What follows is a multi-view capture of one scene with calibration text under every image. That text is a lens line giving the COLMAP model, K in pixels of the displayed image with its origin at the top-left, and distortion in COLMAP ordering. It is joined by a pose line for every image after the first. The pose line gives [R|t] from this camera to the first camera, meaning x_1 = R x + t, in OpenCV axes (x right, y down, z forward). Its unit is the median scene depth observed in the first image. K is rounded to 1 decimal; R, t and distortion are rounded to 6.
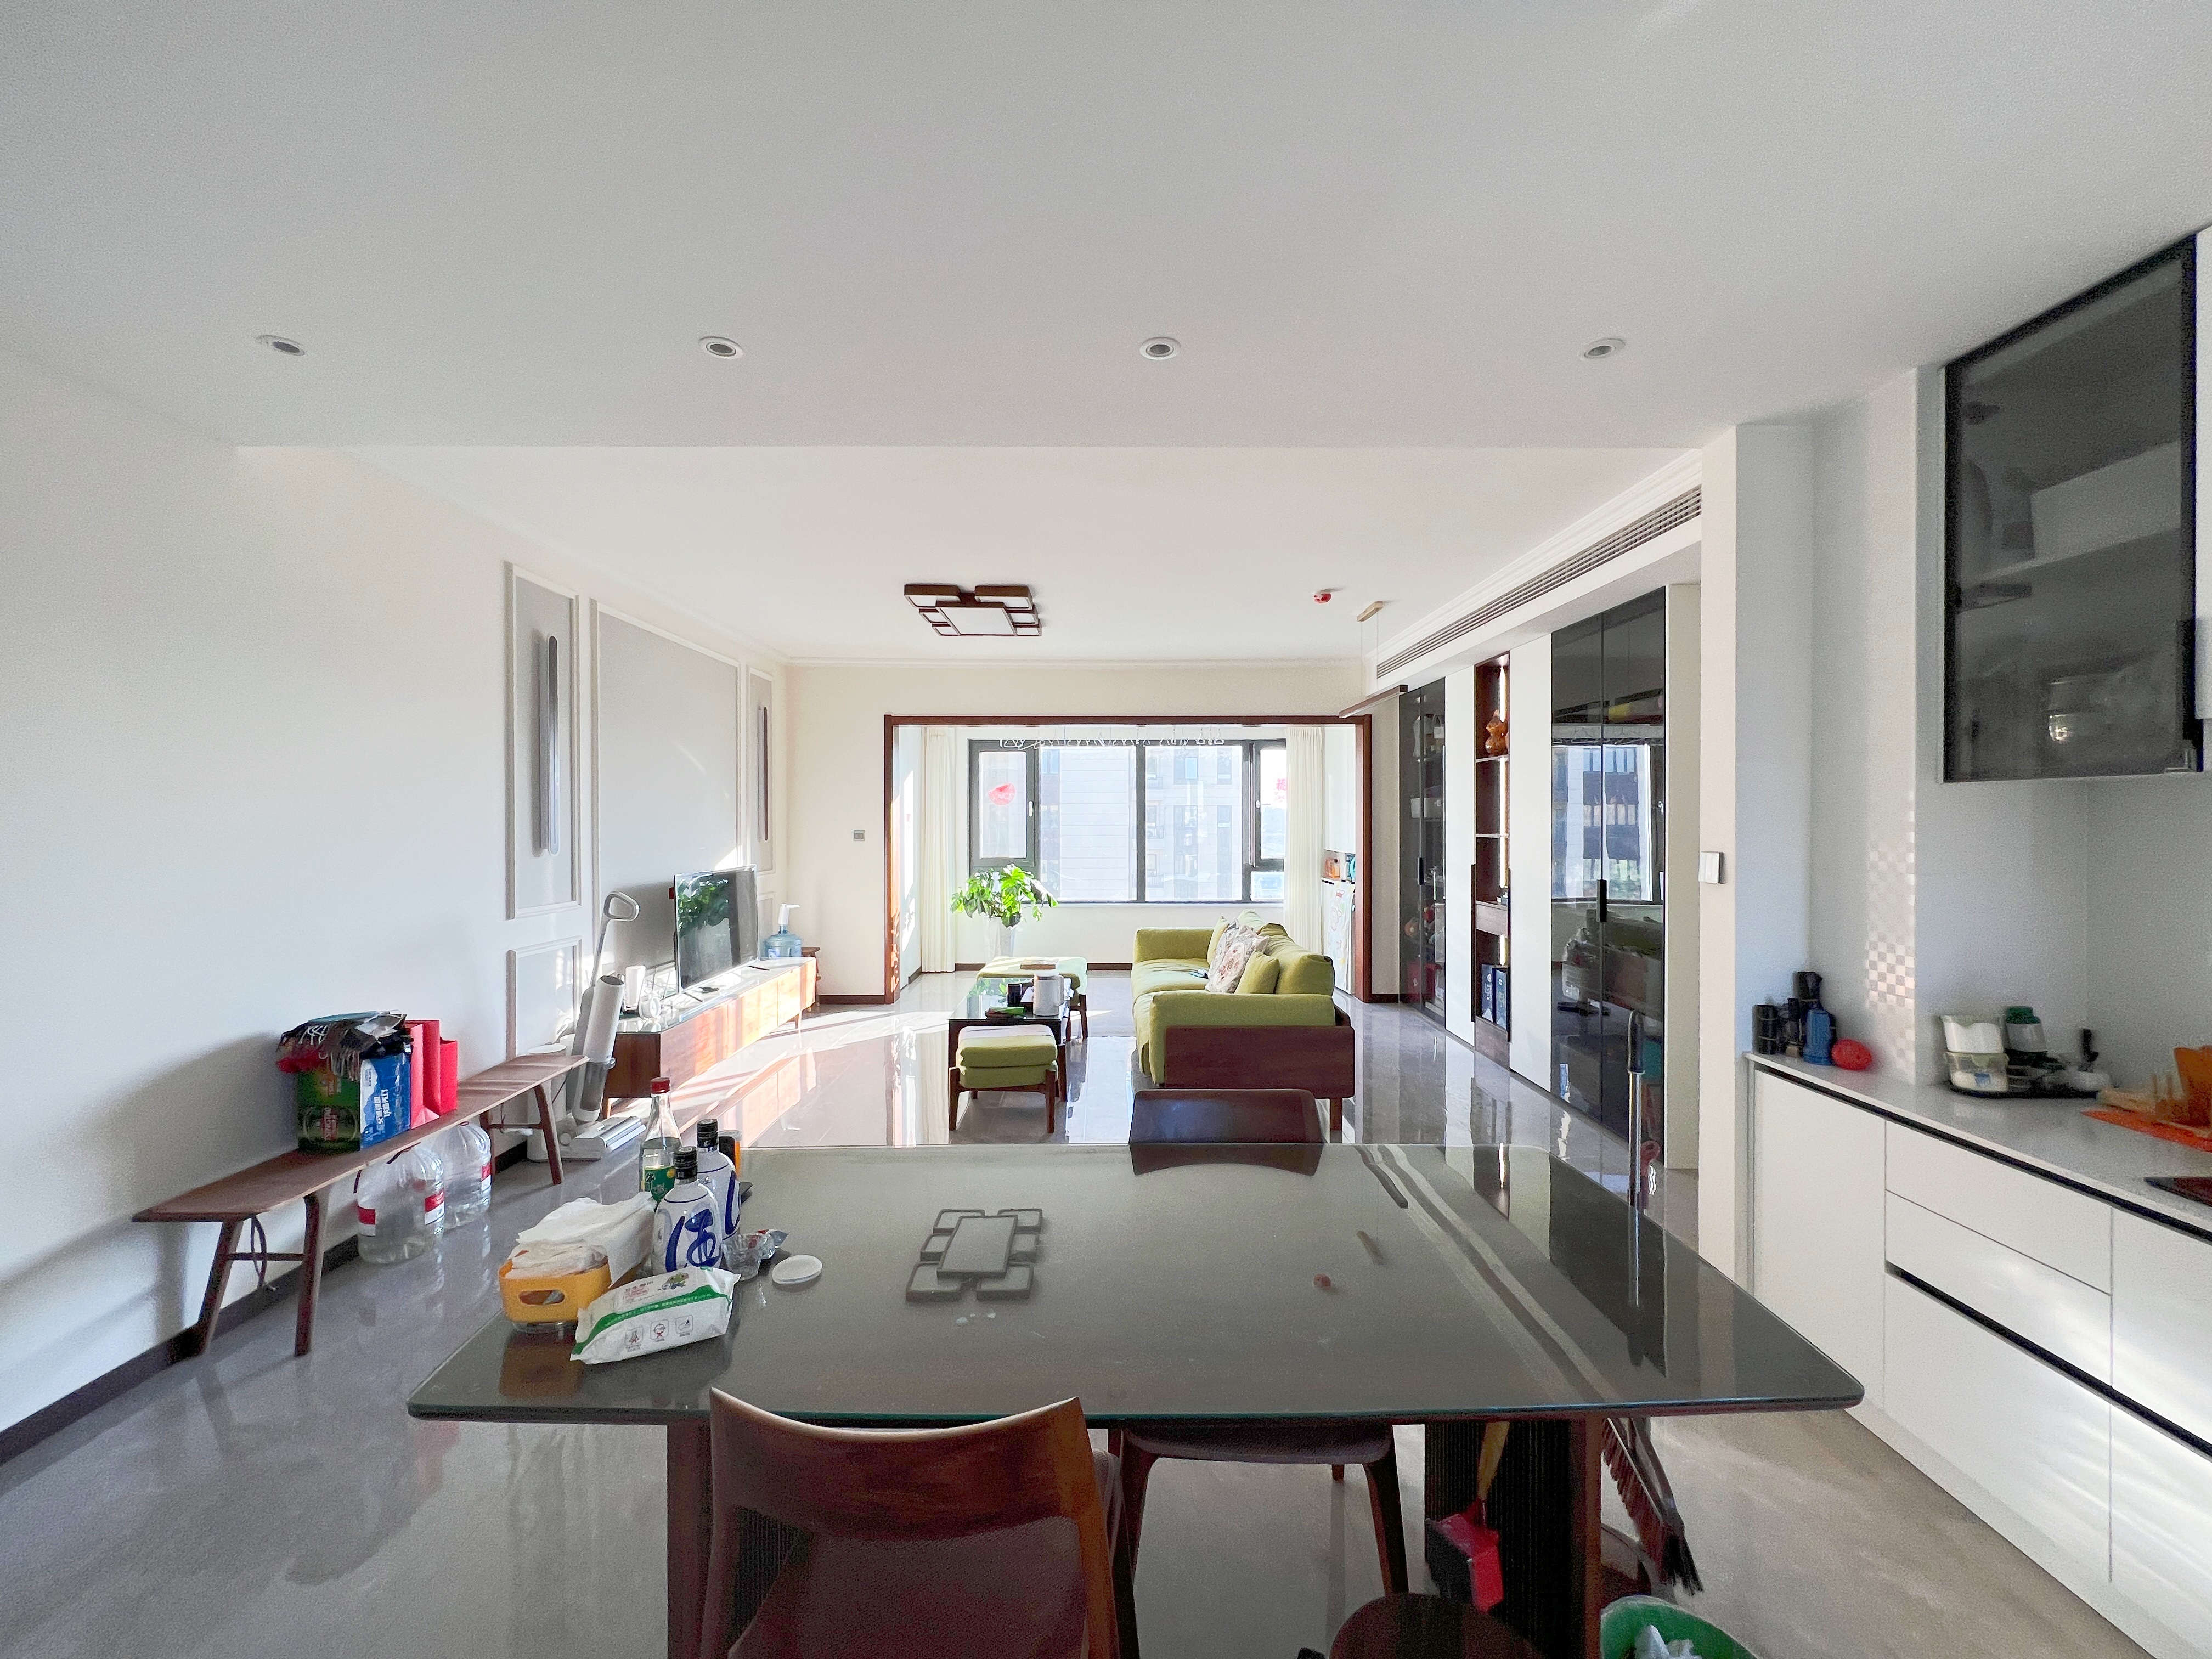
lens RADIAL K [[874.9, 0, 1101.8], [0, 874.9, 822.8], [0, 0, 1]] dist [-0.002483, 0.000021]
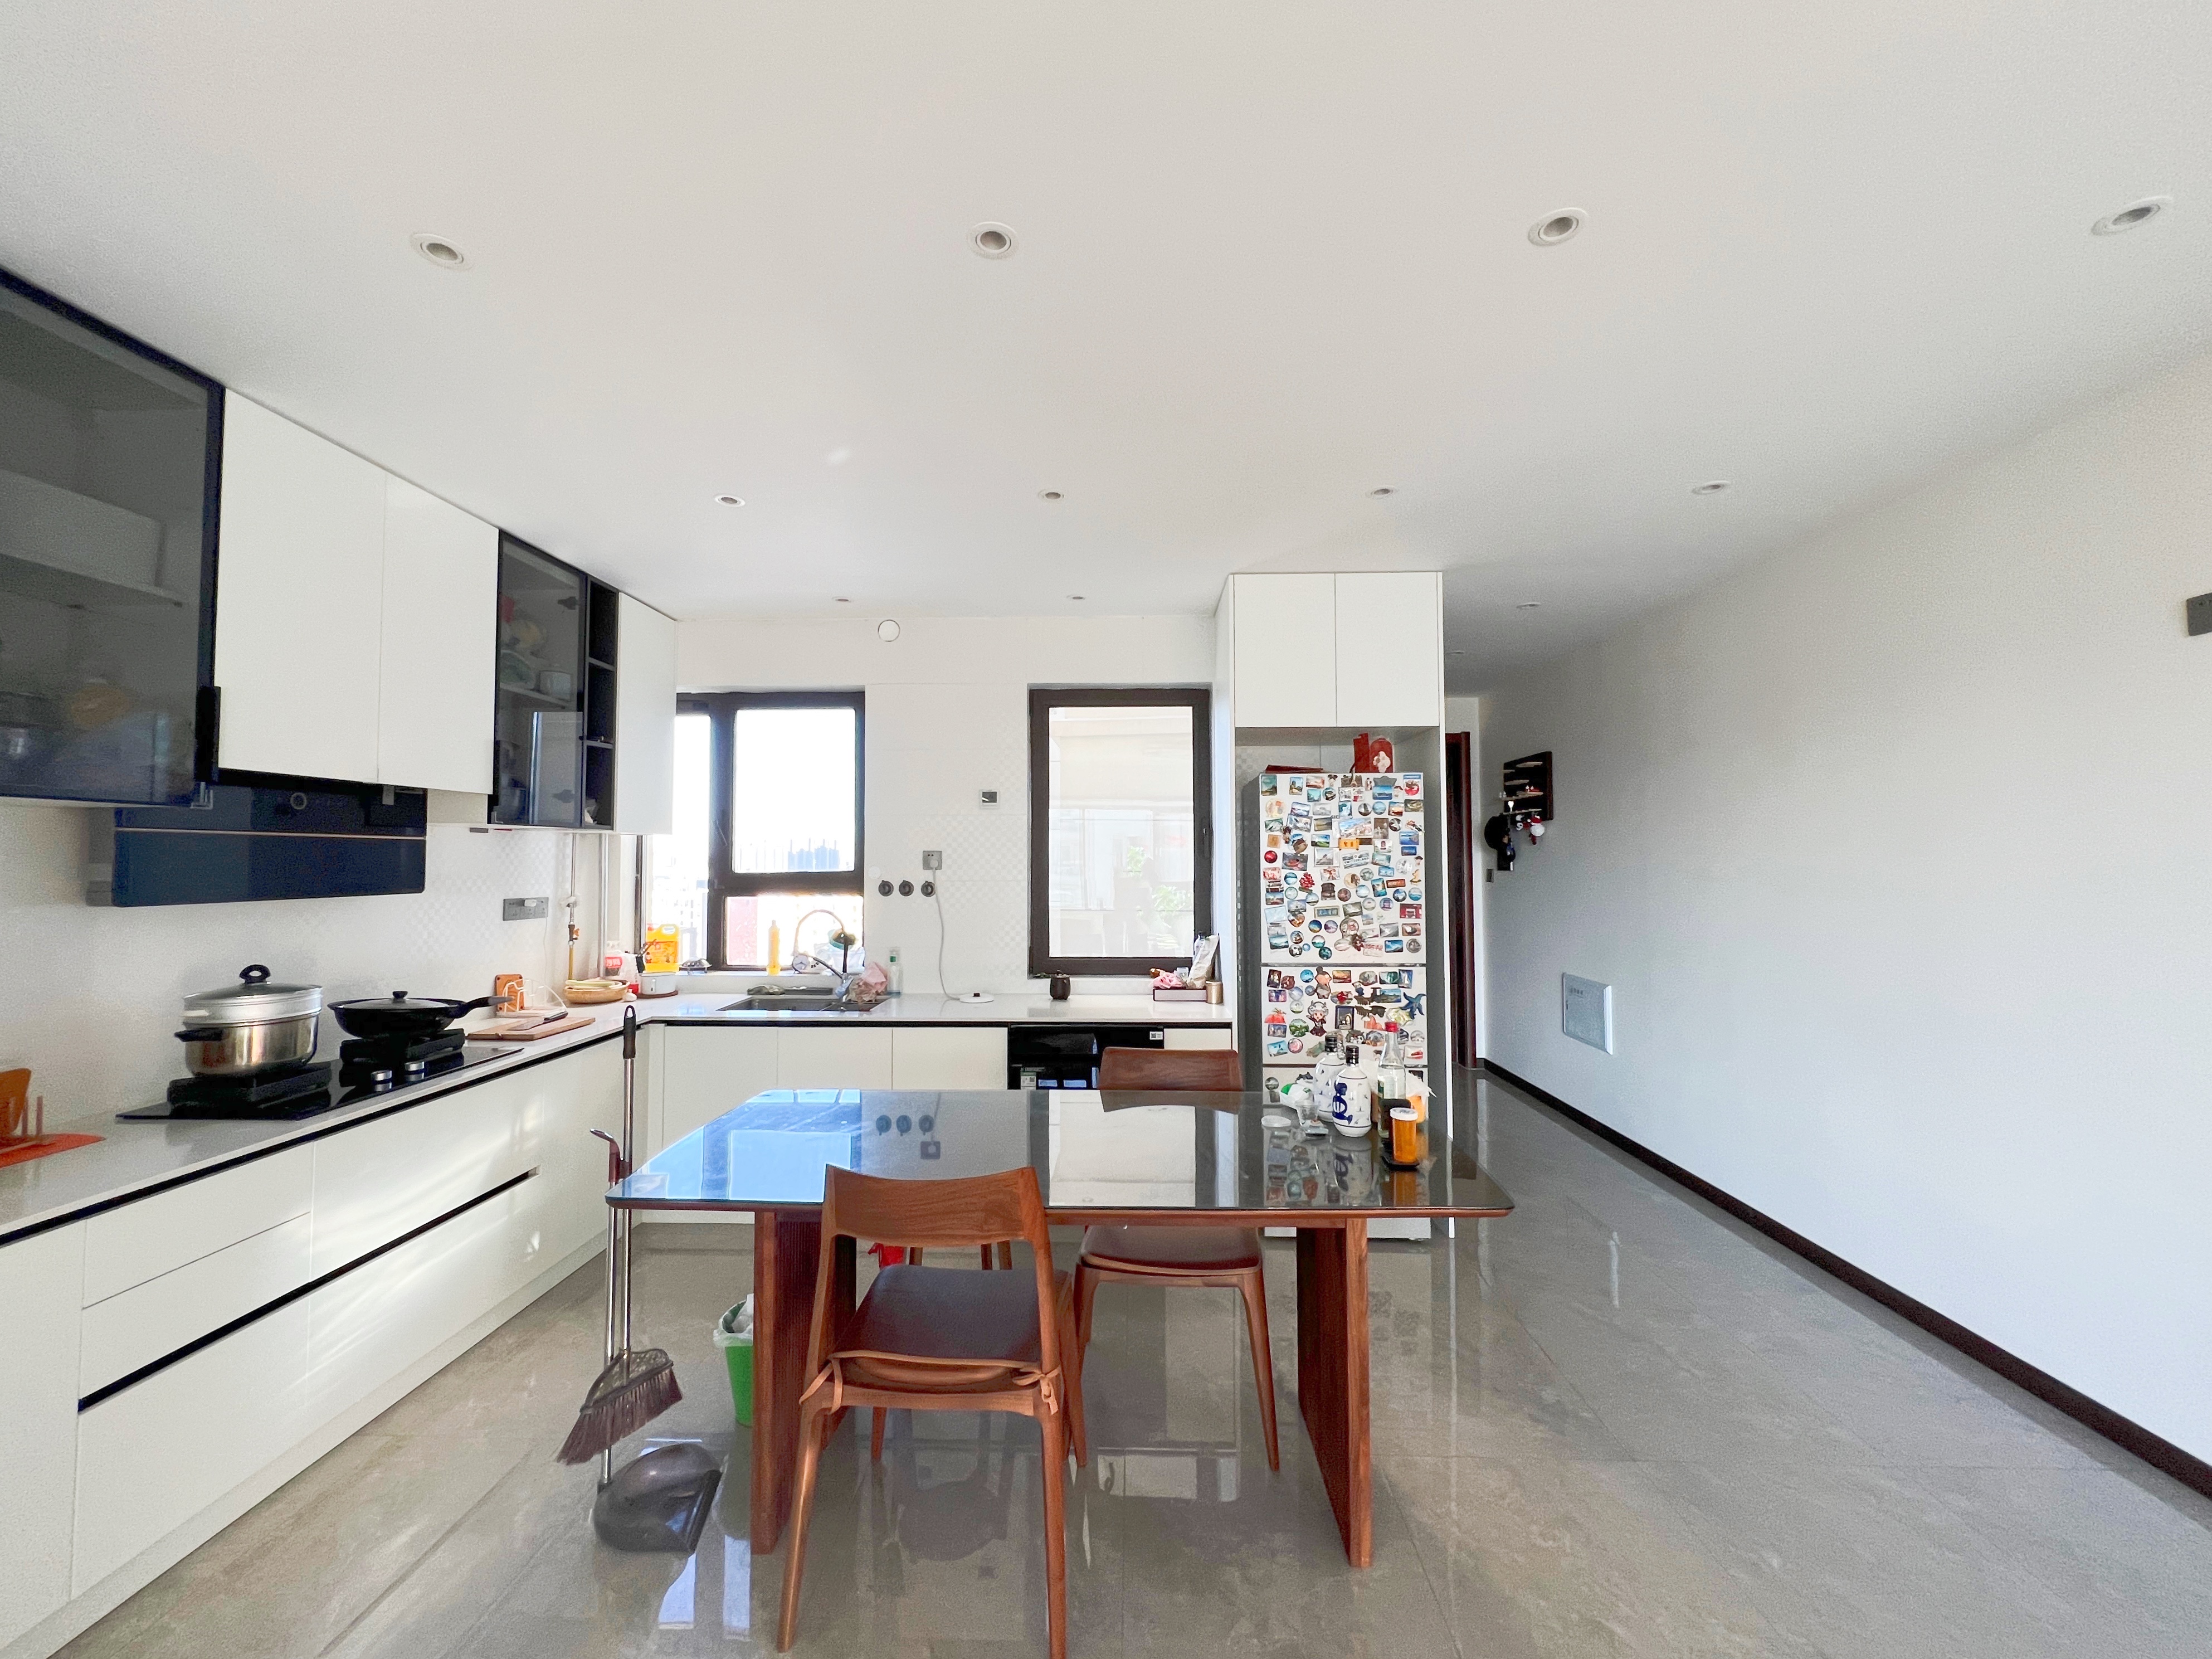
lens RADIAL K [[875.0, 0, 1101.8], [0, 875.0, 822.8], [0, 0, 1]] dist [-0.002483, 0.000021]
pose [[-0.999498, 0.005672, 0.031178, -0.050782], [0.004573, 0.999370, -0.035208, 0.010816], [-0.031358, -0.035048, -0.998894, 1.723688]]
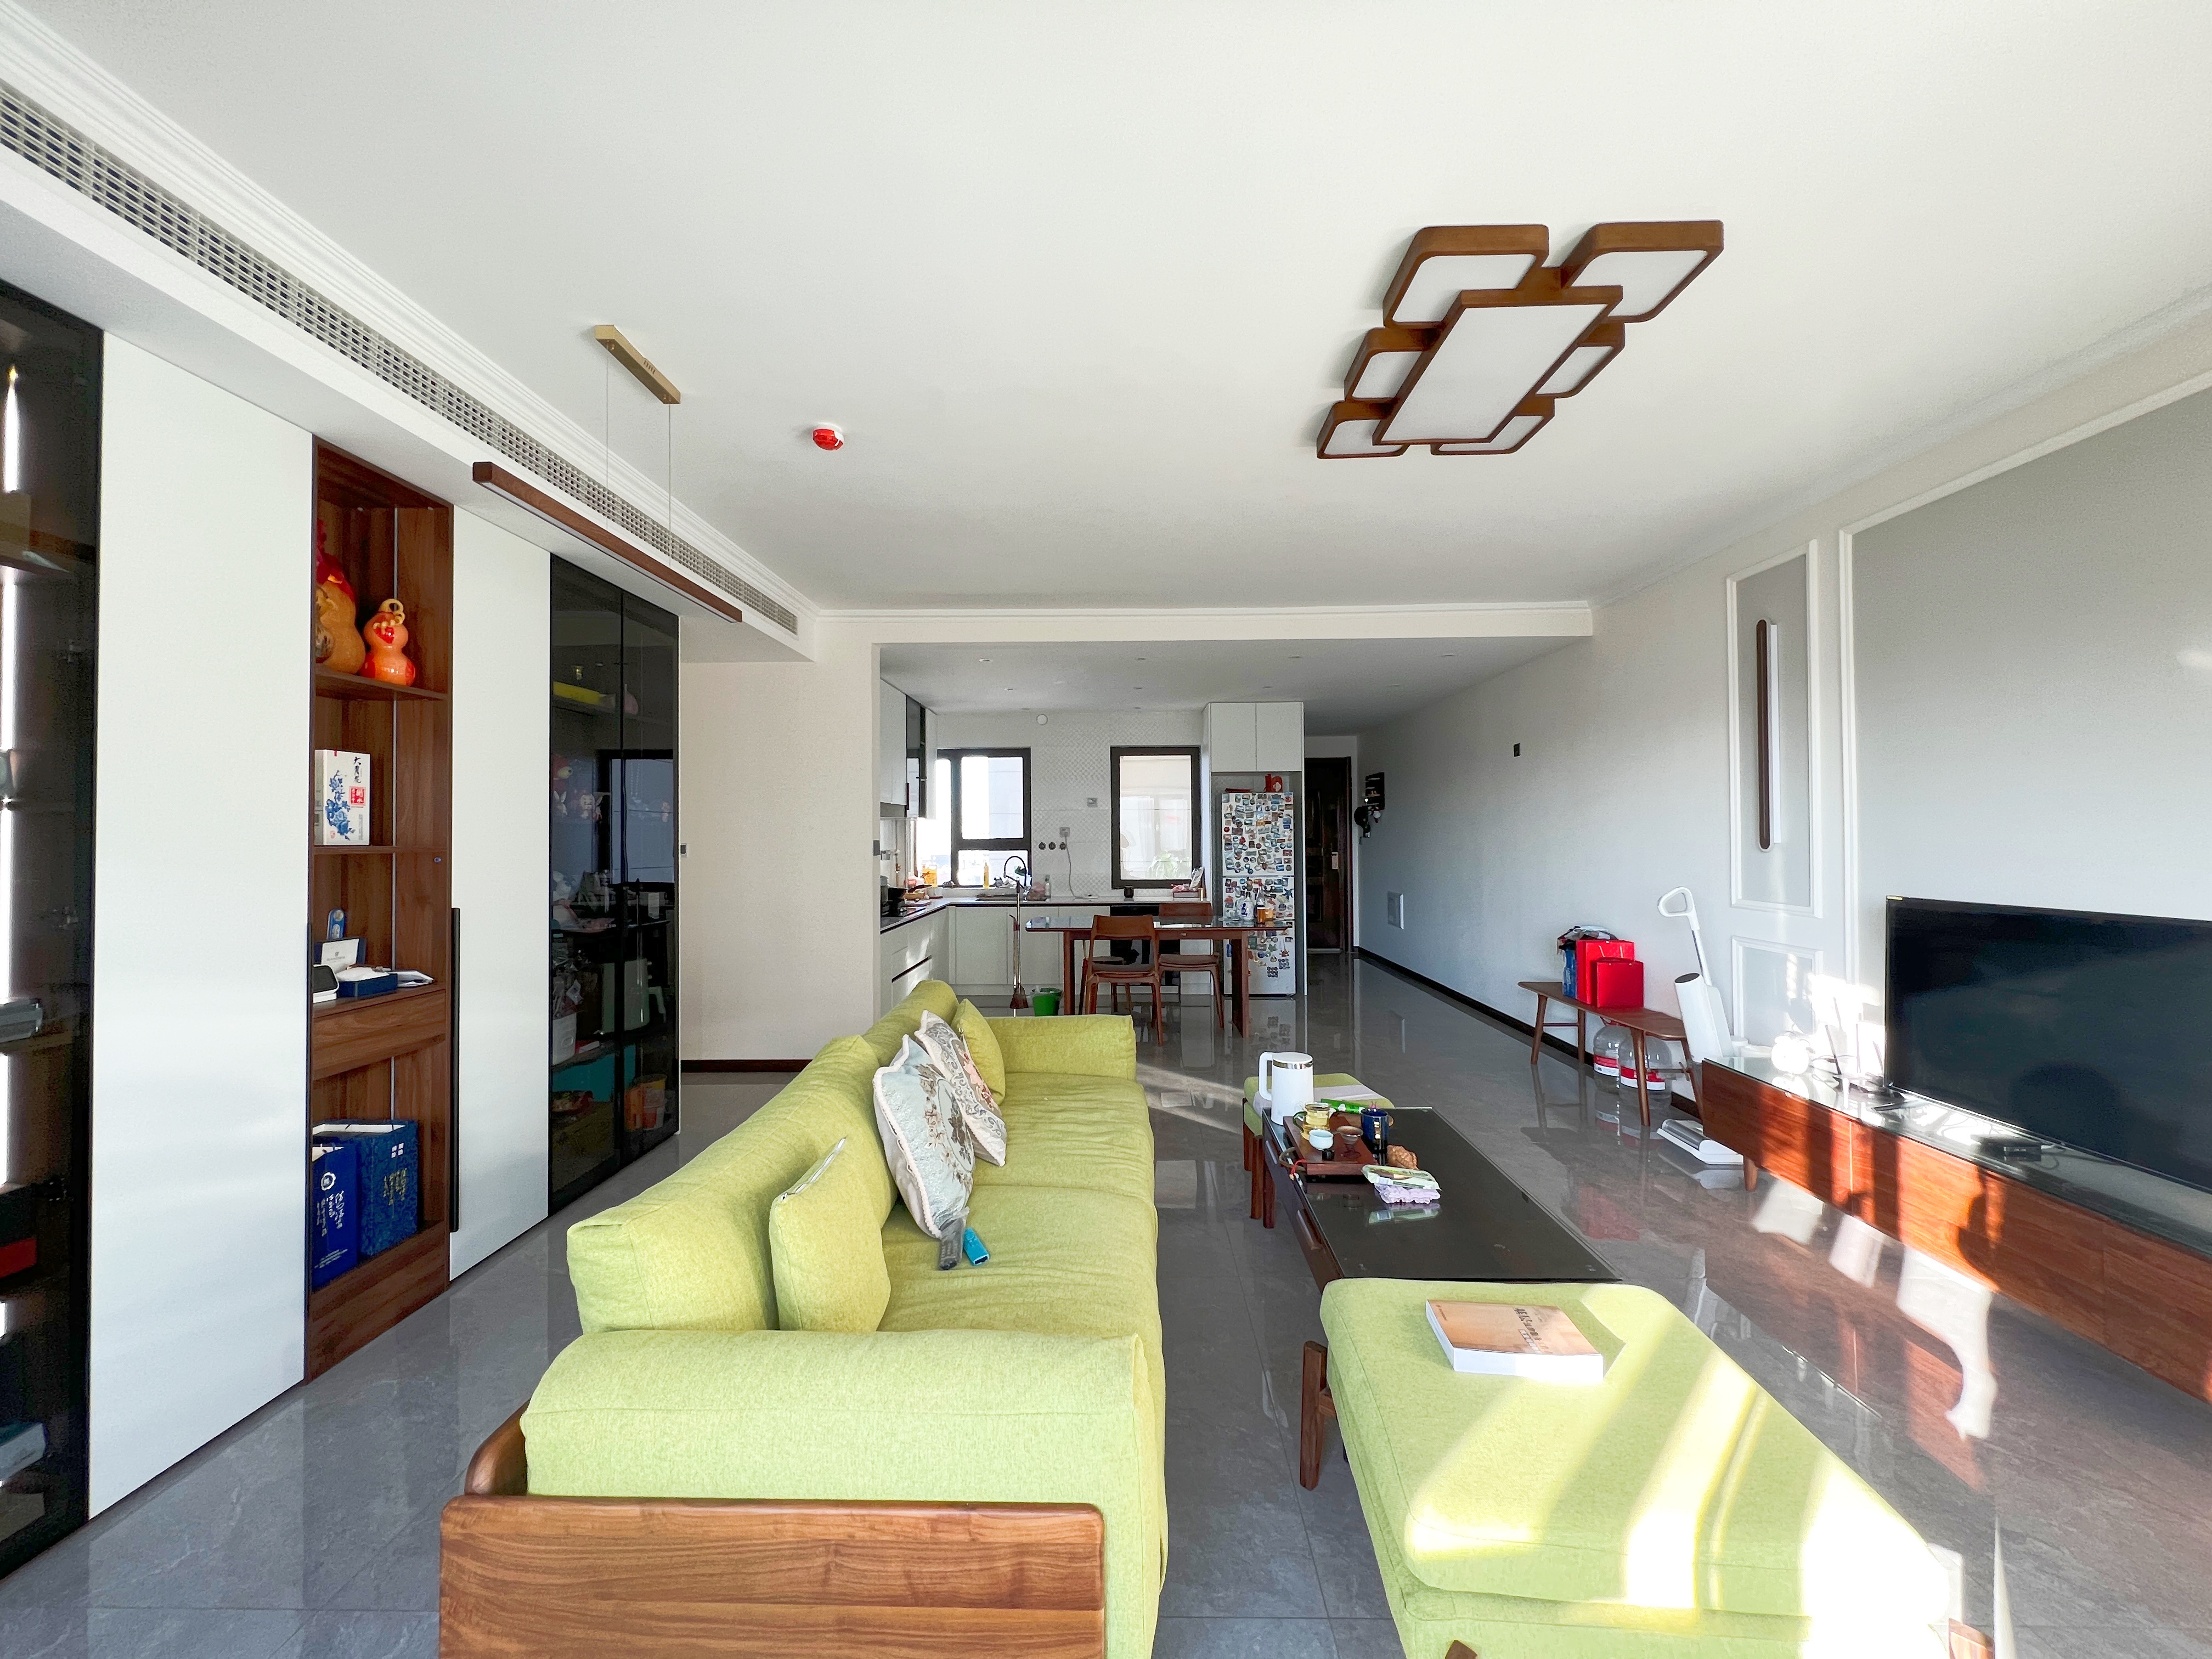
lens RADIAL K [[874.9, 0, 1101.8], [0, 874.9, 822.8], [0, 0, 1]] dist [-0.002483, 0.000021]
pose [[-0.999834, 0.008918, 0.015867, 0.152373], [0.008775, 0.999921, -0.009018, 0.018692], [-0.015946, -0.008877, -0.999833, 3.758776]]
